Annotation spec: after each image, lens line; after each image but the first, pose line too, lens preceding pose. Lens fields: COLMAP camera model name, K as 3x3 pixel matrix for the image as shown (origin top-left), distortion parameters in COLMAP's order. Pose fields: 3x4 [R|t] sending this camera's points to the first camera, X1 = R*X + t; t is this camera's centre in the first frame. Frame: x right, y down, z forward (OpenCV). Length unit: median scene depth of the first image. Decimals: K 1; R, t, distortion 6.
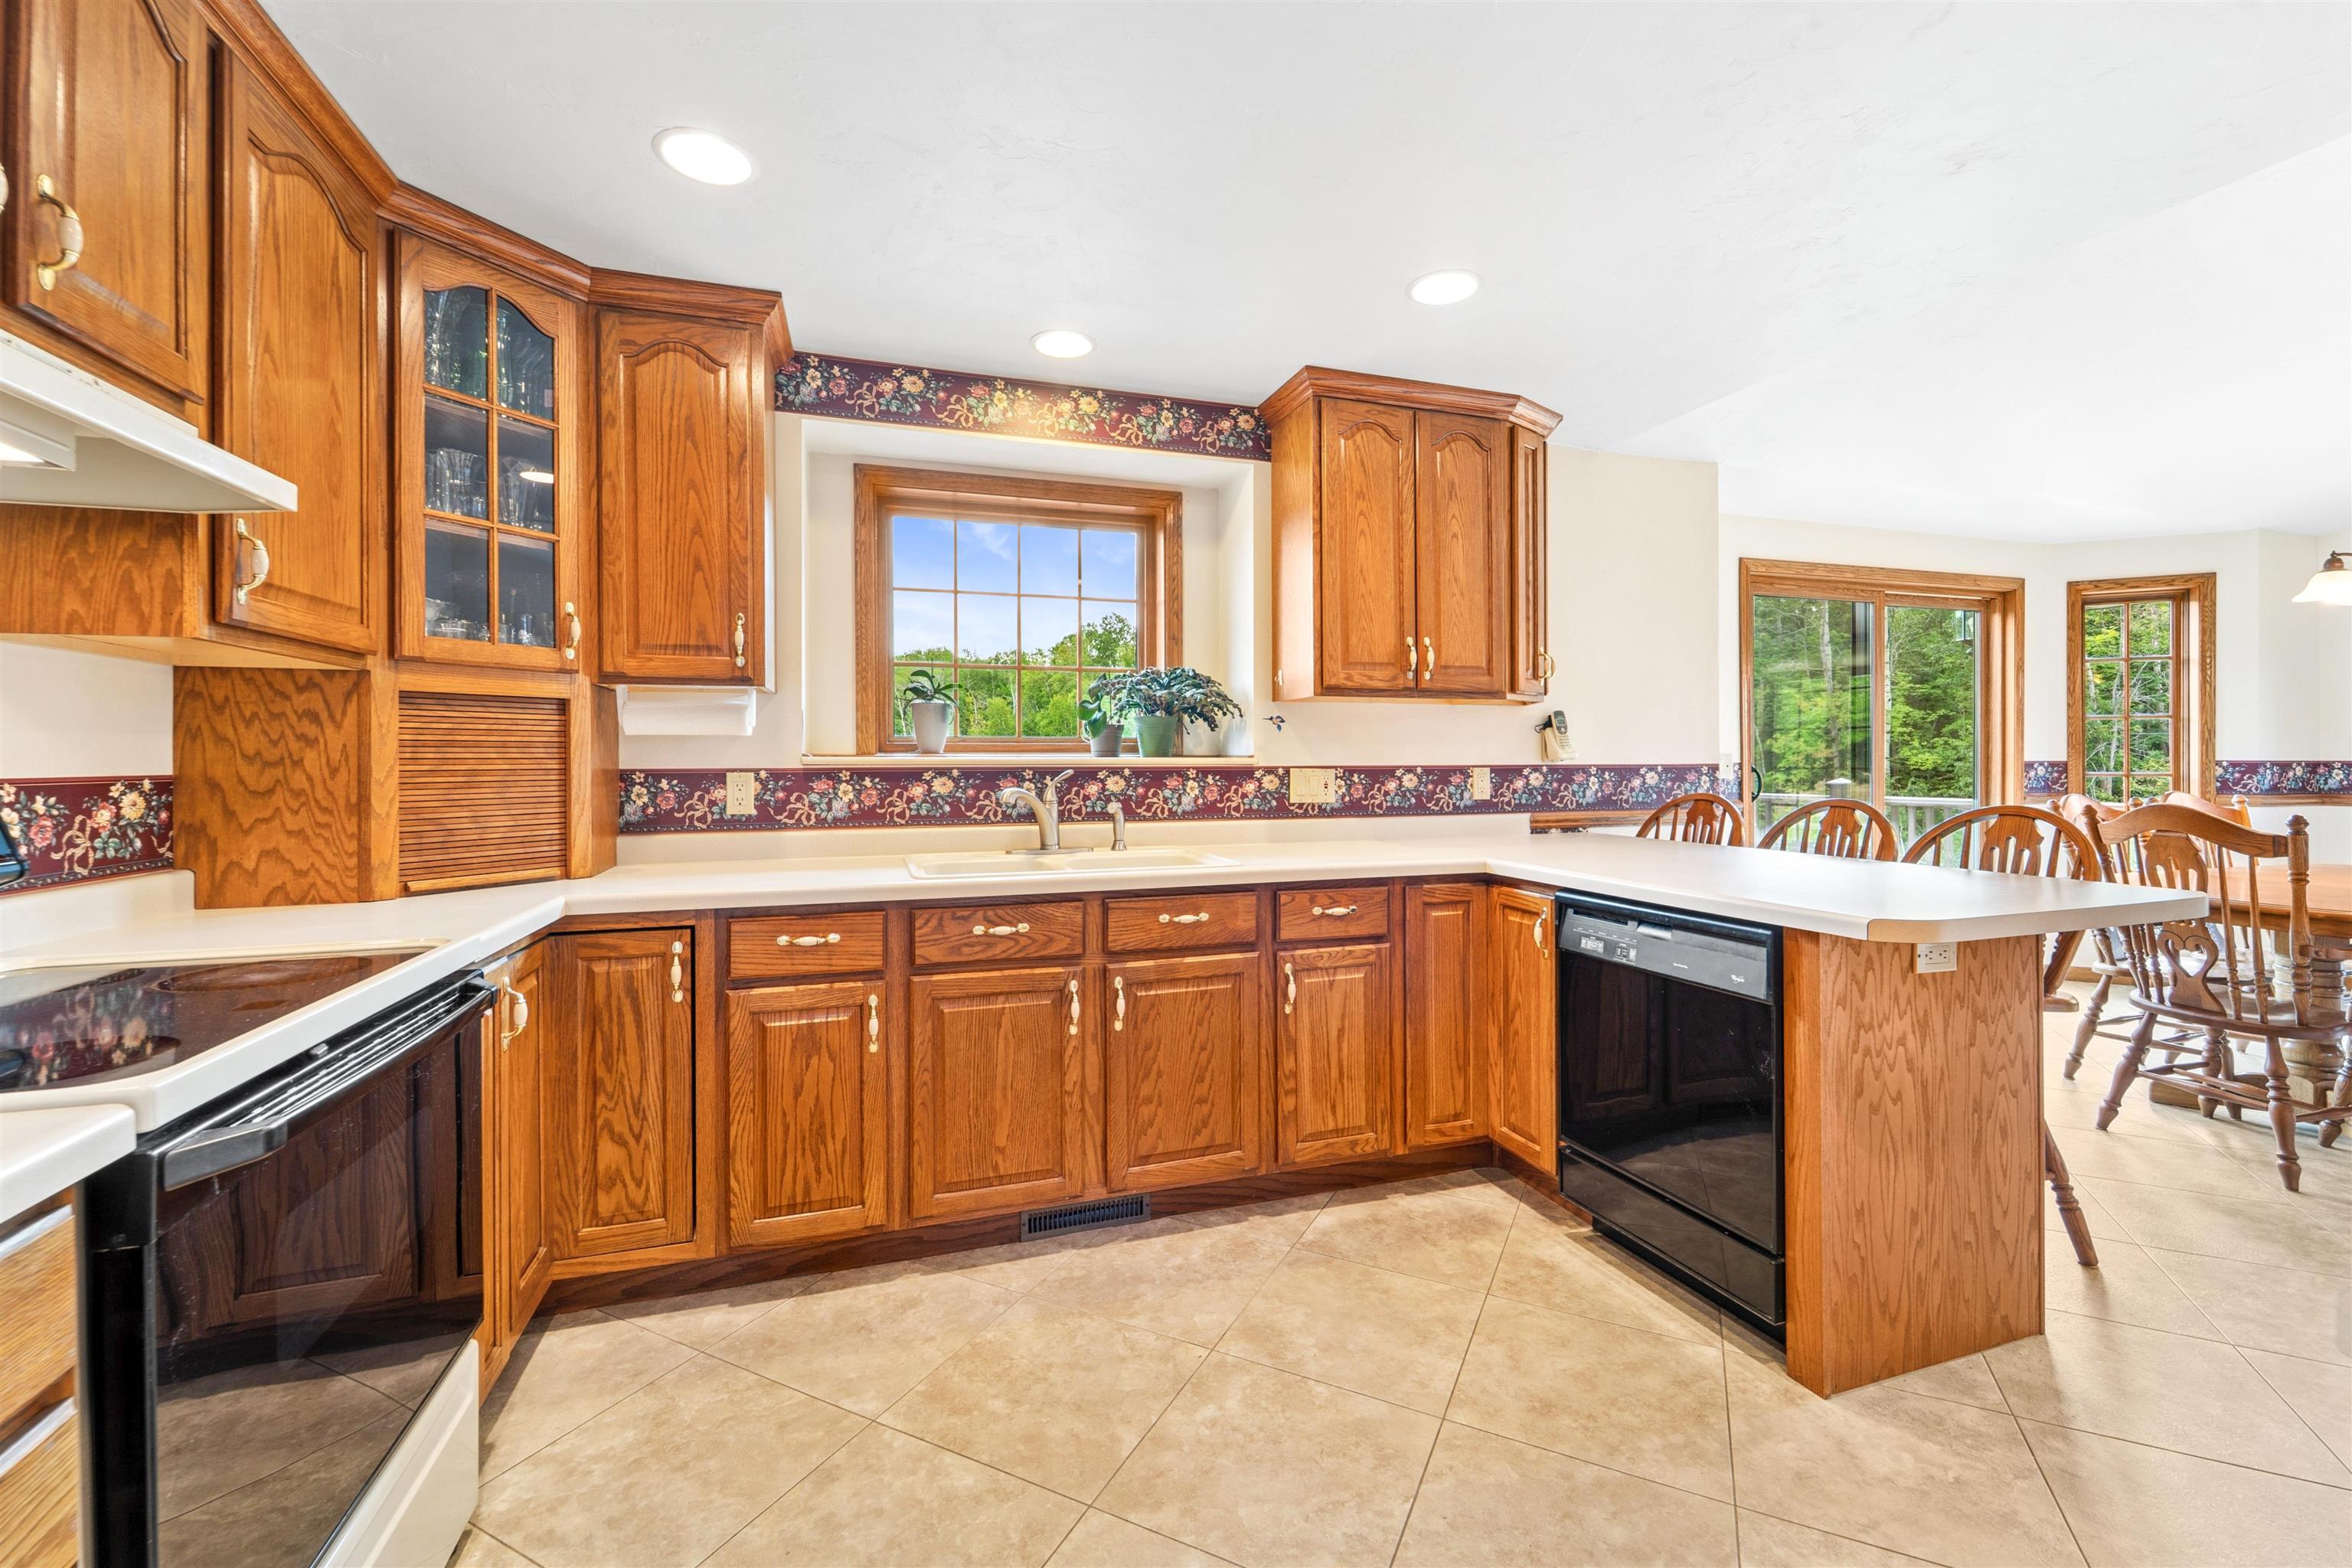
lens RADIAL K [[980.8, 0, 1197.7], [0, 980.8, 750.1], [0, 0, 1]] dist [-0.001479, -0.000618]
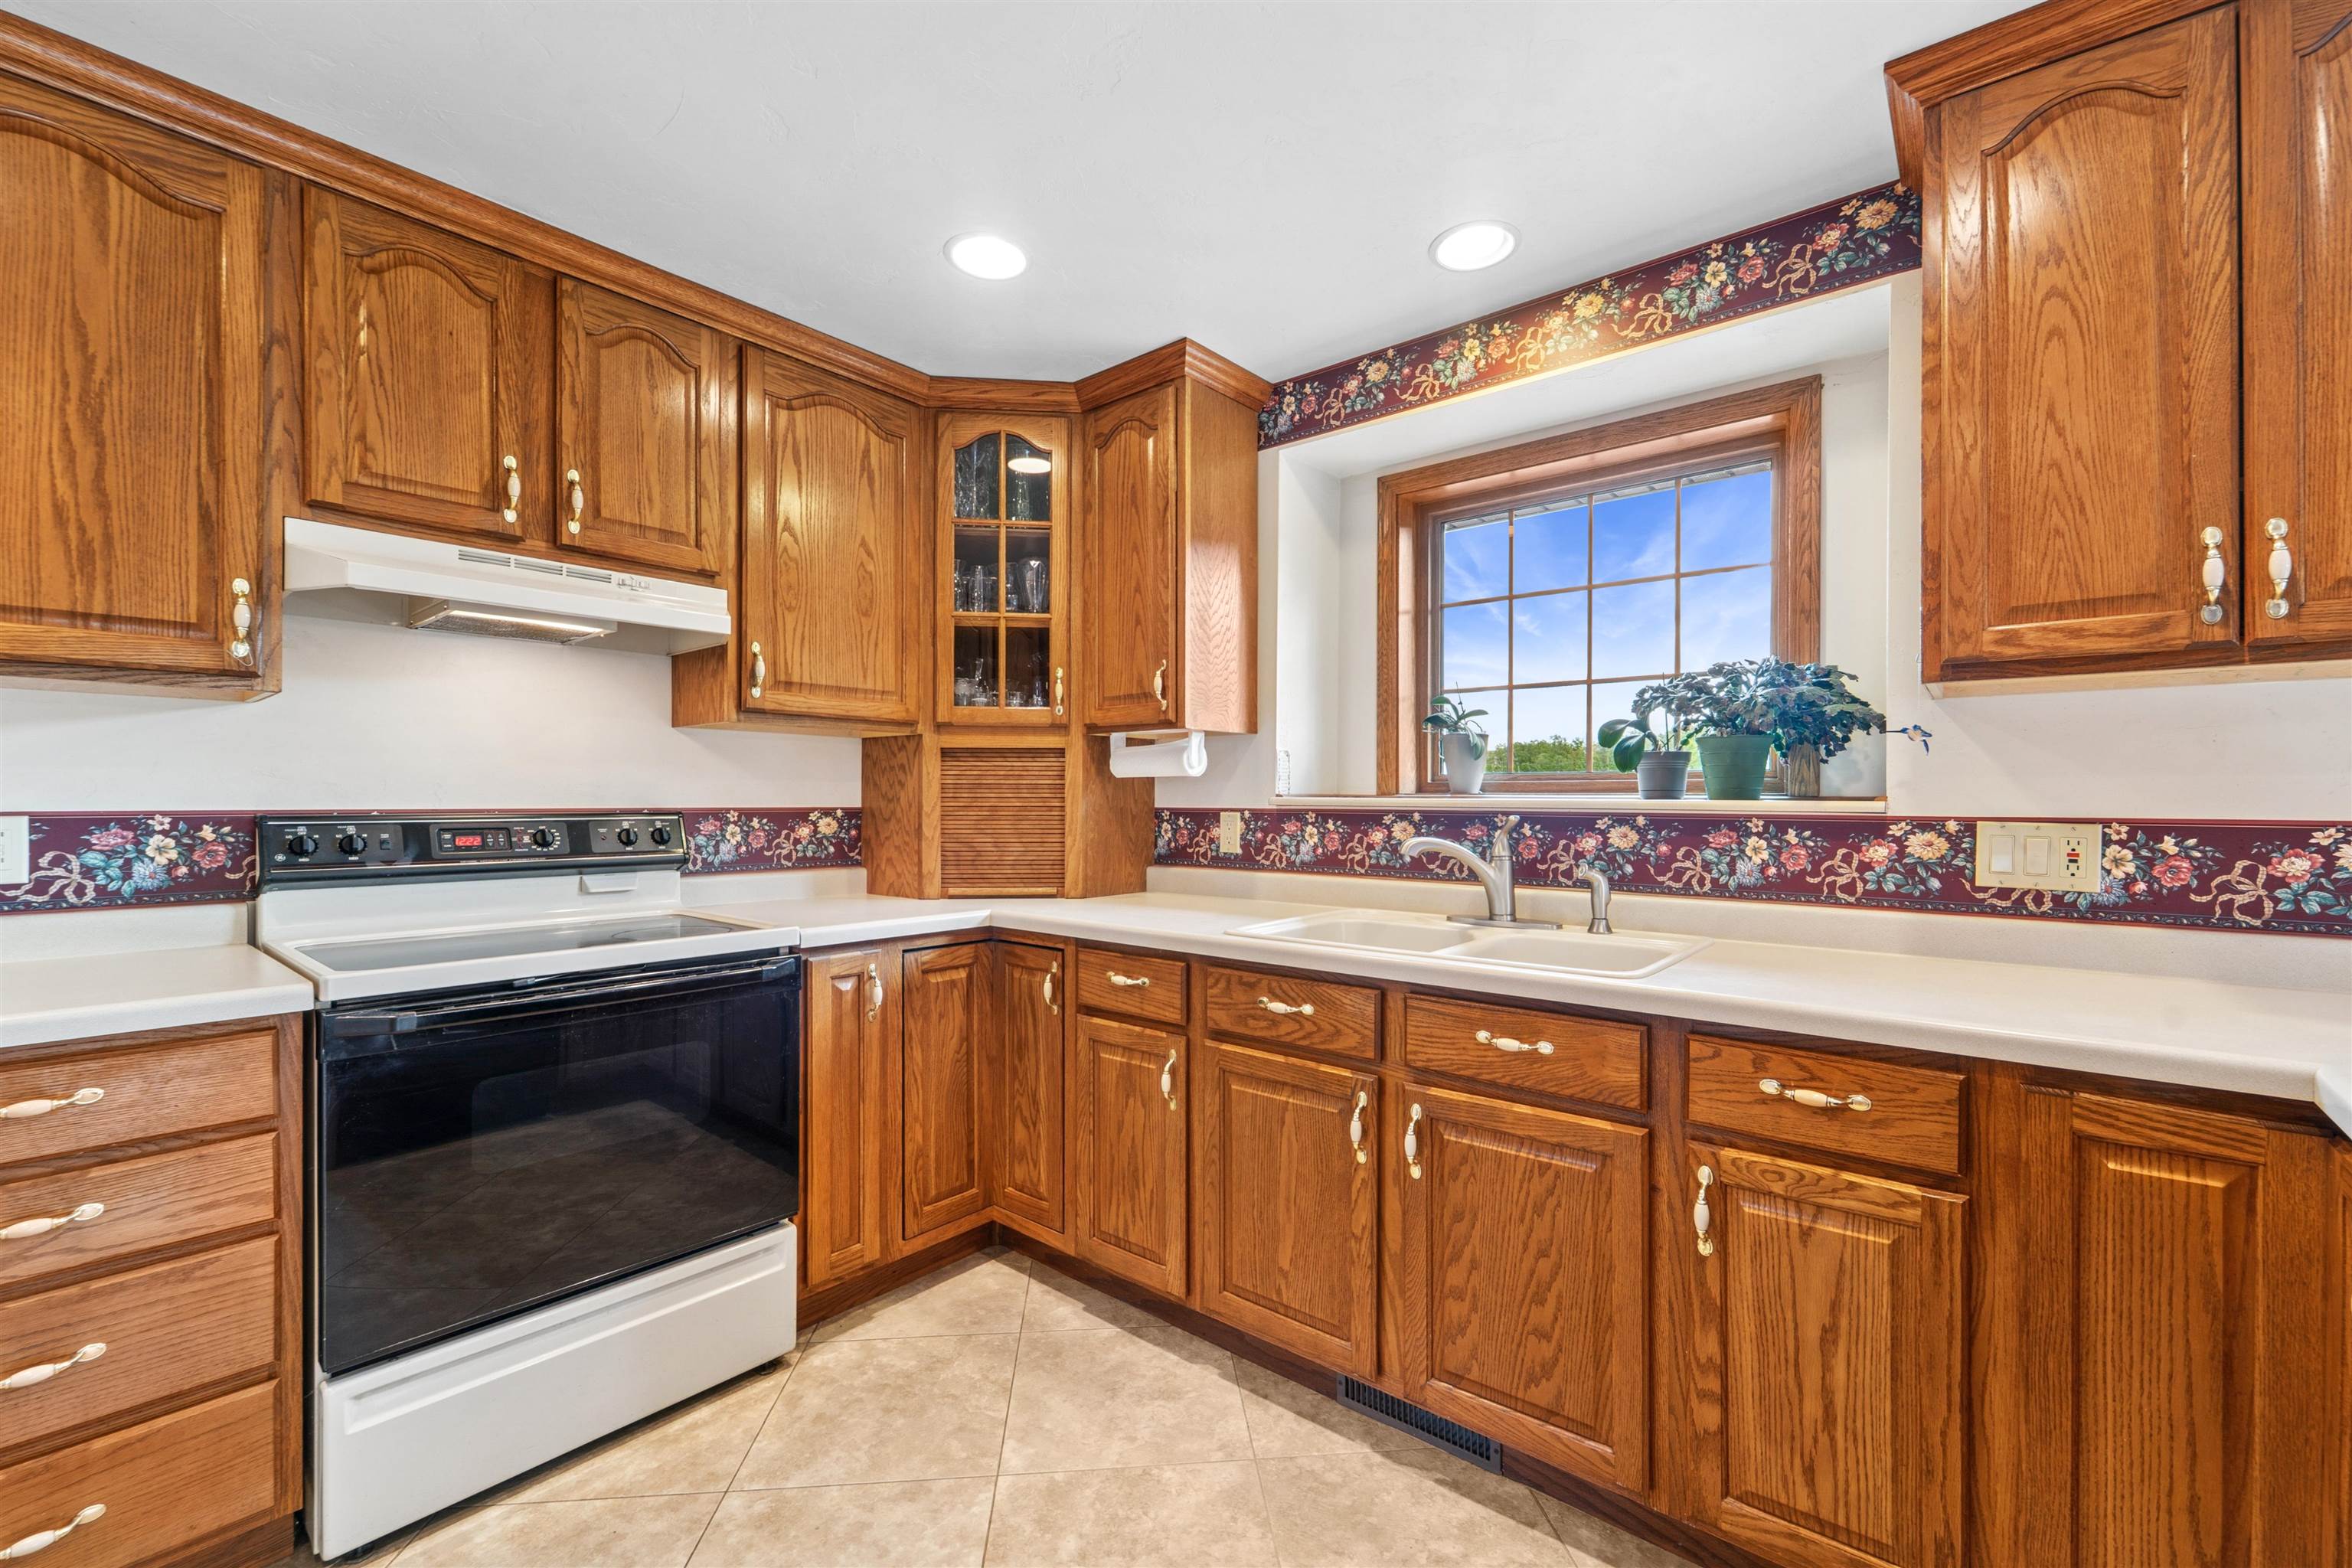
lens RADIAL K [[976.7, 0, 1169.8], [0, 976.7, 793.8], [0, 0, 1]] dist [0.000620, -0.000321]
pose [[0.517915, -0.000573, -0.855432, 0.378442], [0.002816, 0.999995, 0.001035, 0.002223], [0.855427, -0.002945, 0.517915, 0.410550]]
